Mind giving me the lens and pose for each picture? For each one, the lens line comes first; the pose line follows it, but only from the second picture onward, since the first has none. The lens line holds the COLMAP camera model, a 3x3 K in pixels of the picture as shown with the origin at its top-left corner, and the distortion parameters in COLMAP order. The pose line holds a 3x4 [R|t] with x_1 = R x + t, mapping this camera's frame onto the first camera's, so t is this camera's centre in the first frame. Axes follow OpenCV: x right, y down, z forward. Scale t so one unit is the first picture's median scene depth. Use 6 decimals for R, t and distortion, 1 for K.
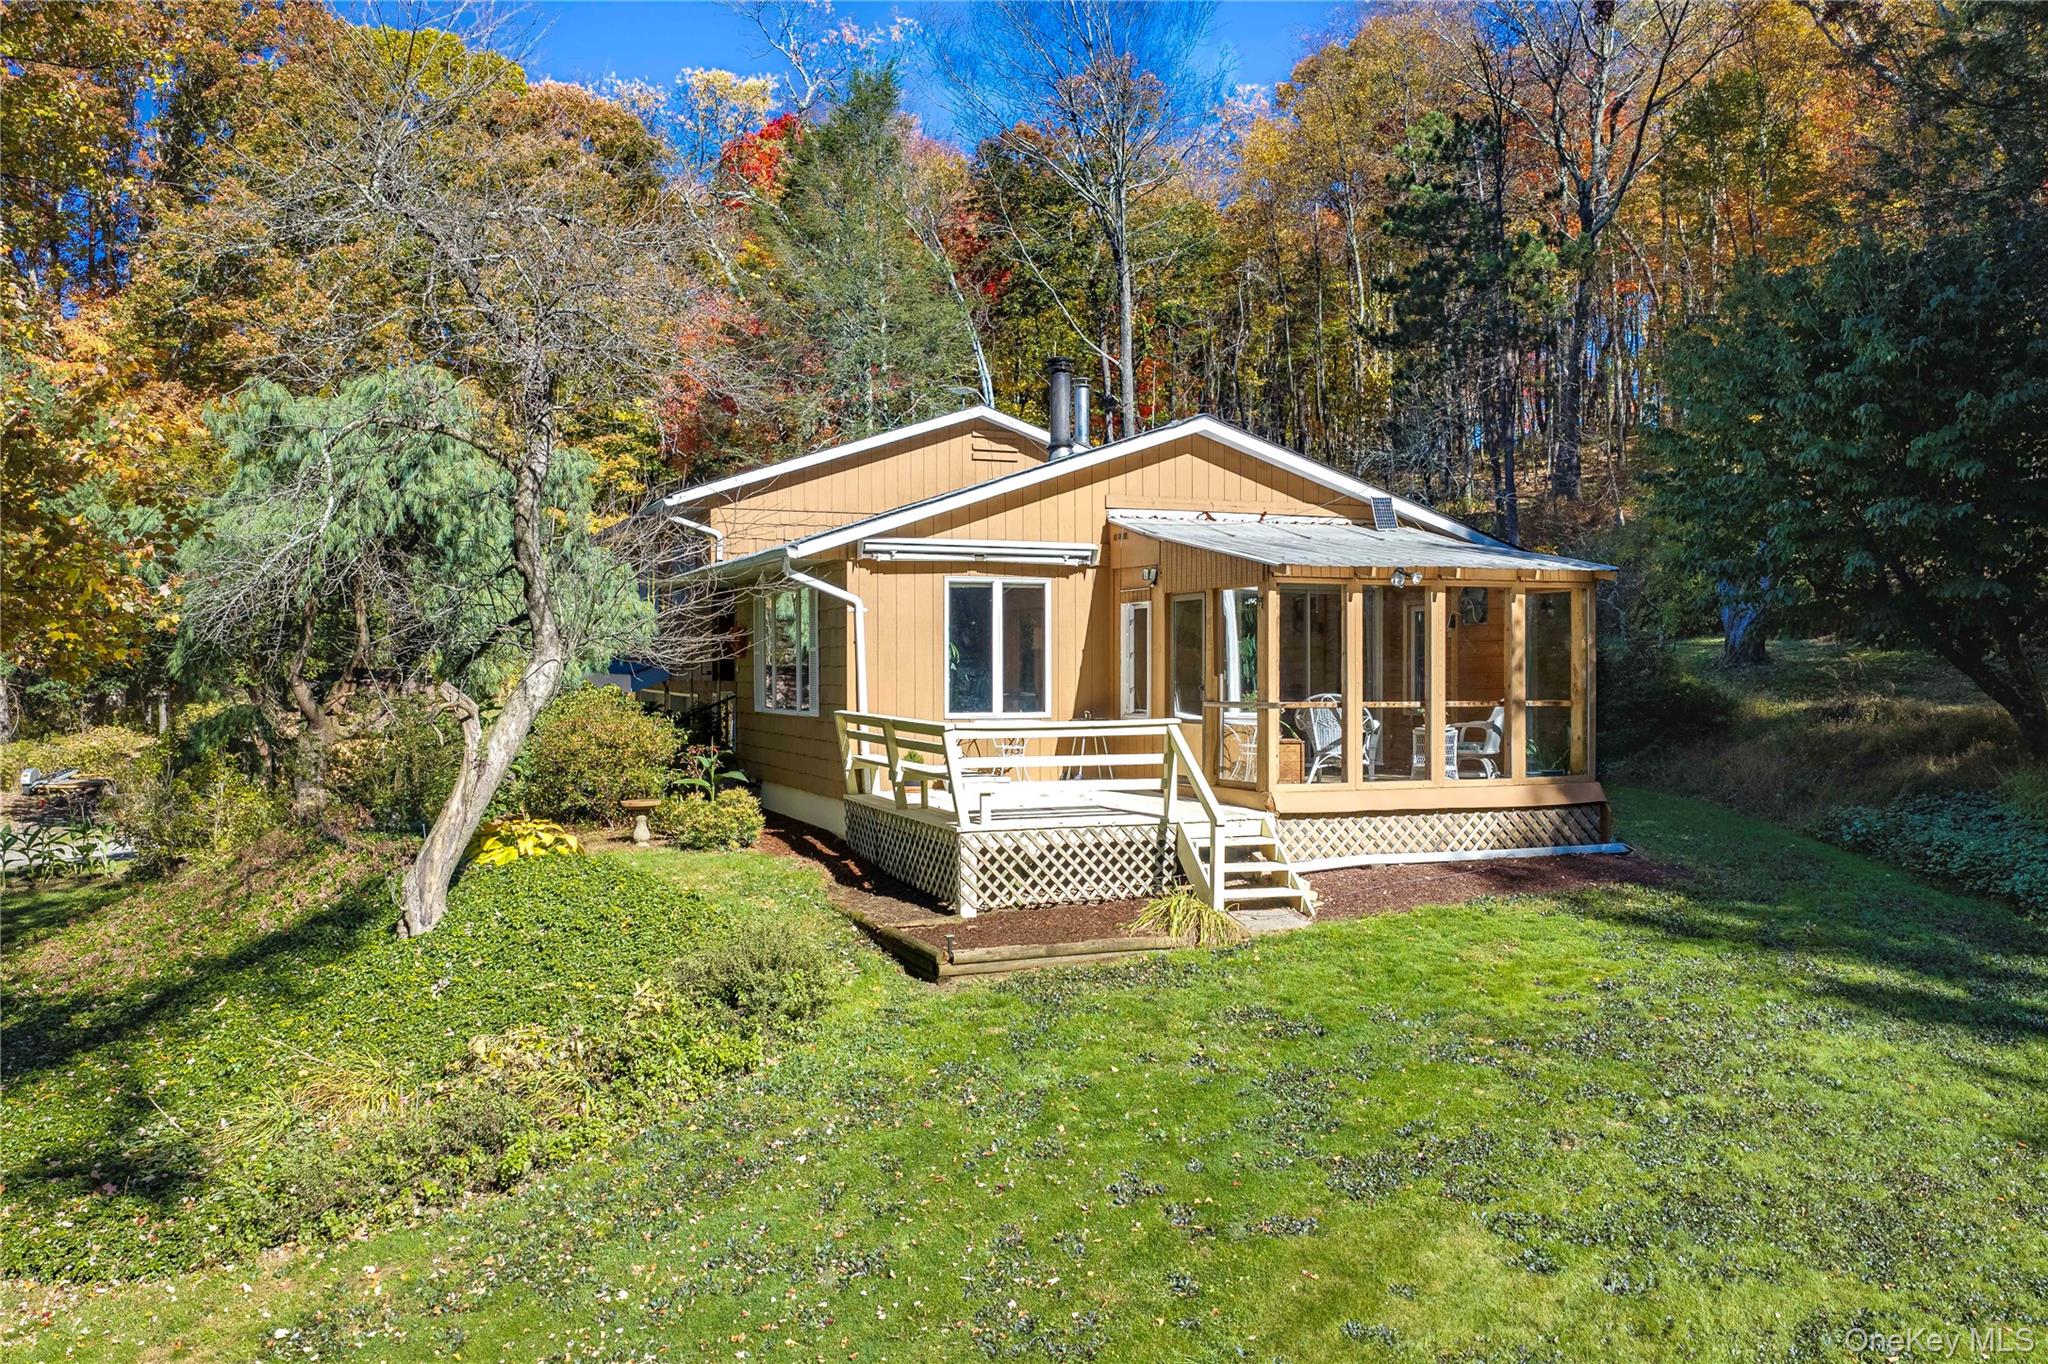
lens RADIAL K [[1697.9, 0, 1025.4], [0, 1697.9, 686.8], [0, 0, 1]] dist [0.011579, -0.011219]
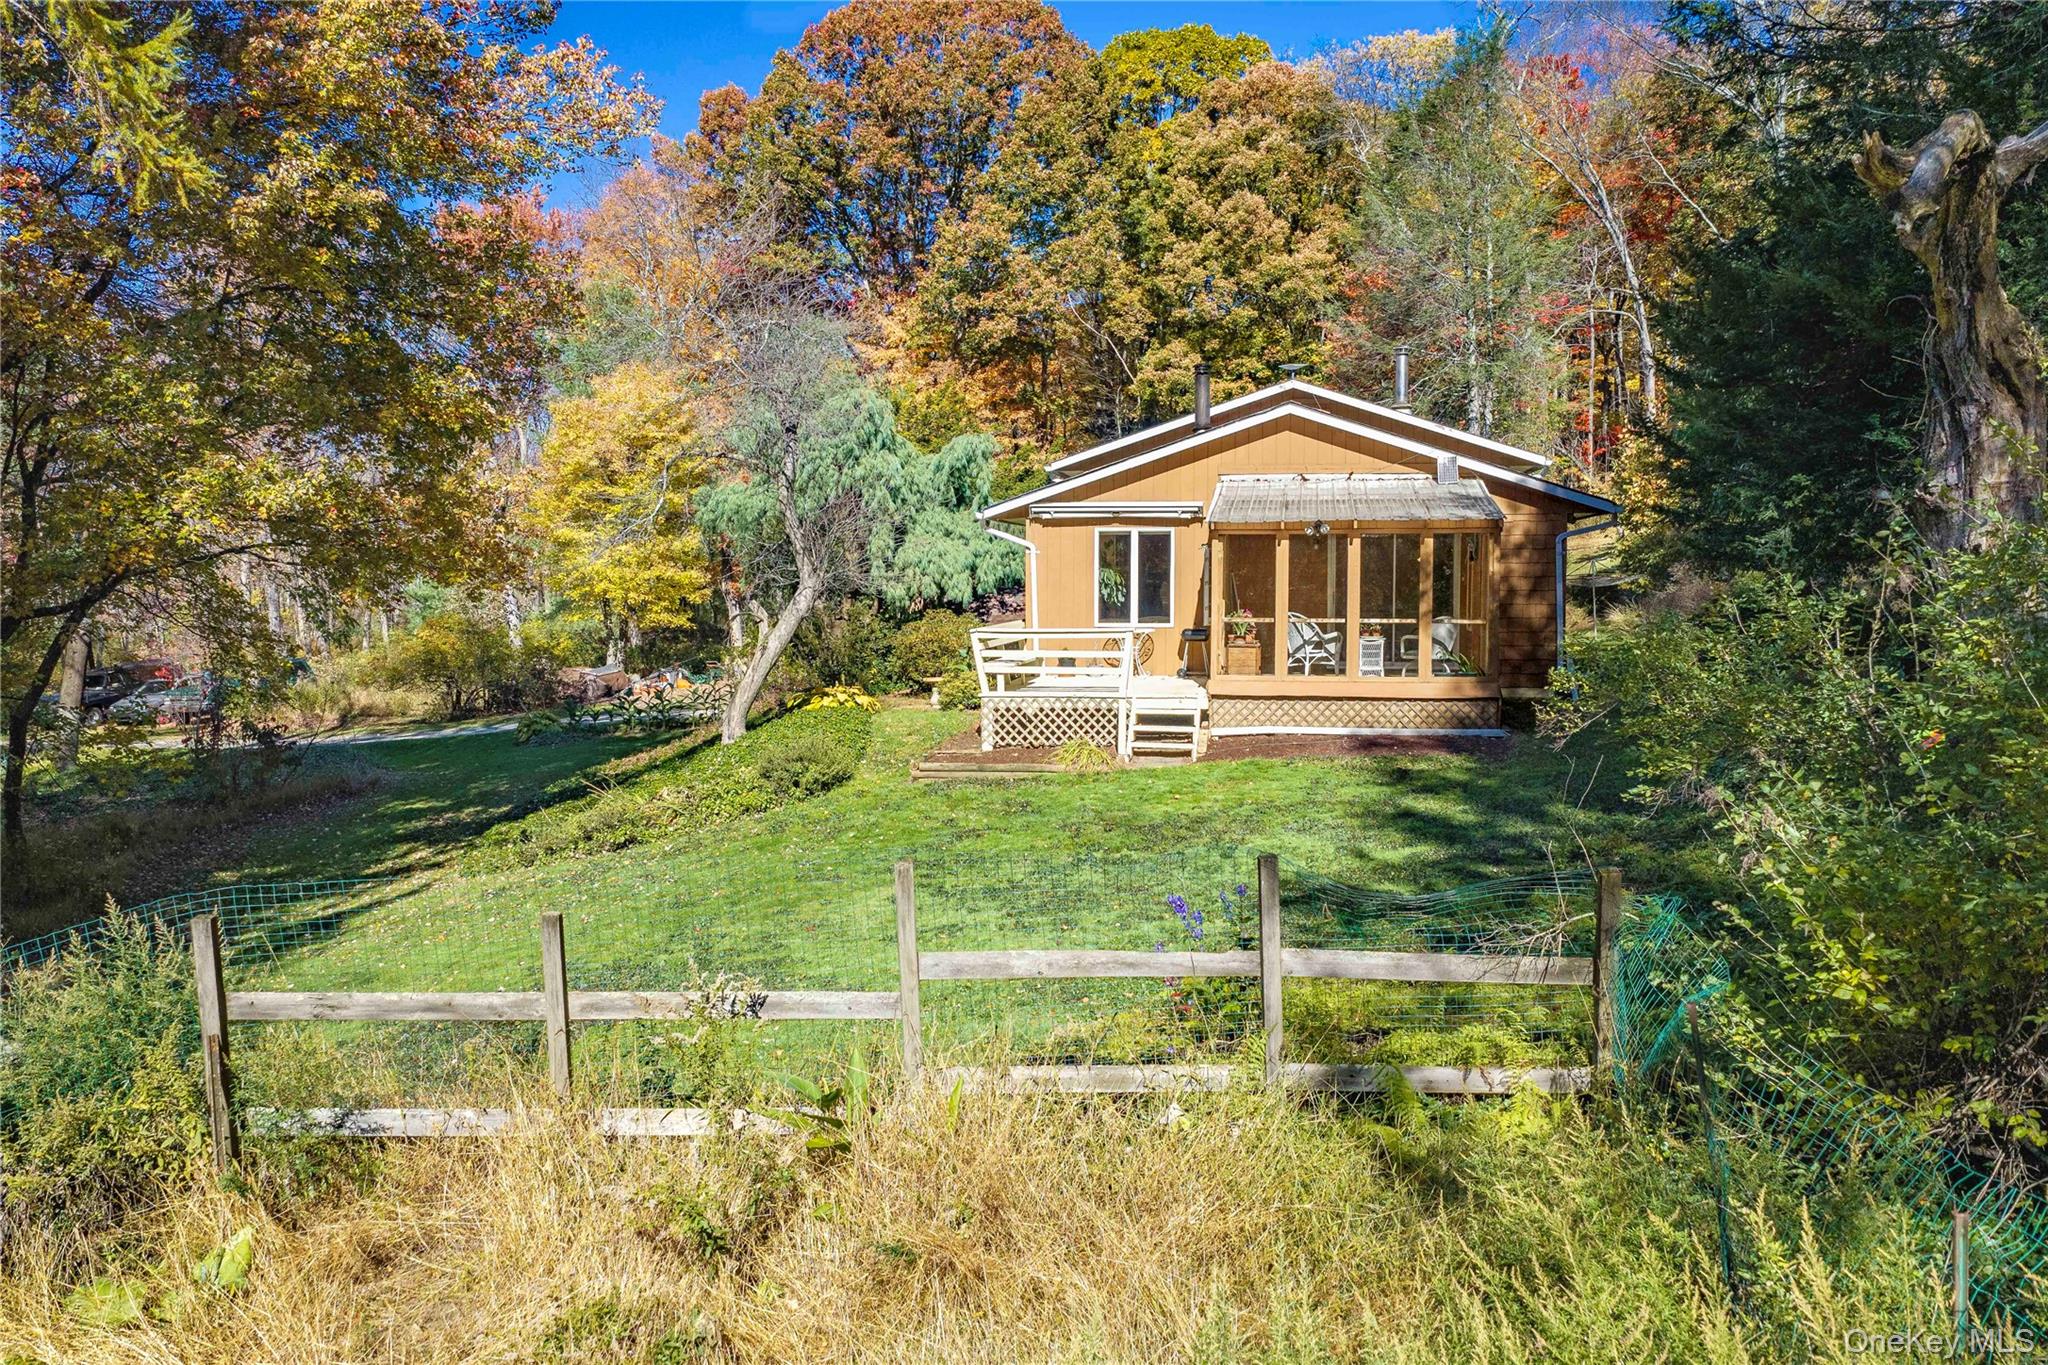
lens RADIAL K [[1697.9, 0, 1022.5], [0, 1697.9, 681.5], [0, 0, 1]] dist [0.011579, -0.011219]
pose [[0.865147, 0.029587, -0.500645, 0.682293], [-0.005175, 0.998732, 0.050079, -0.007410], [0.501492, -0.040735, 0.864203, -0.305078]]
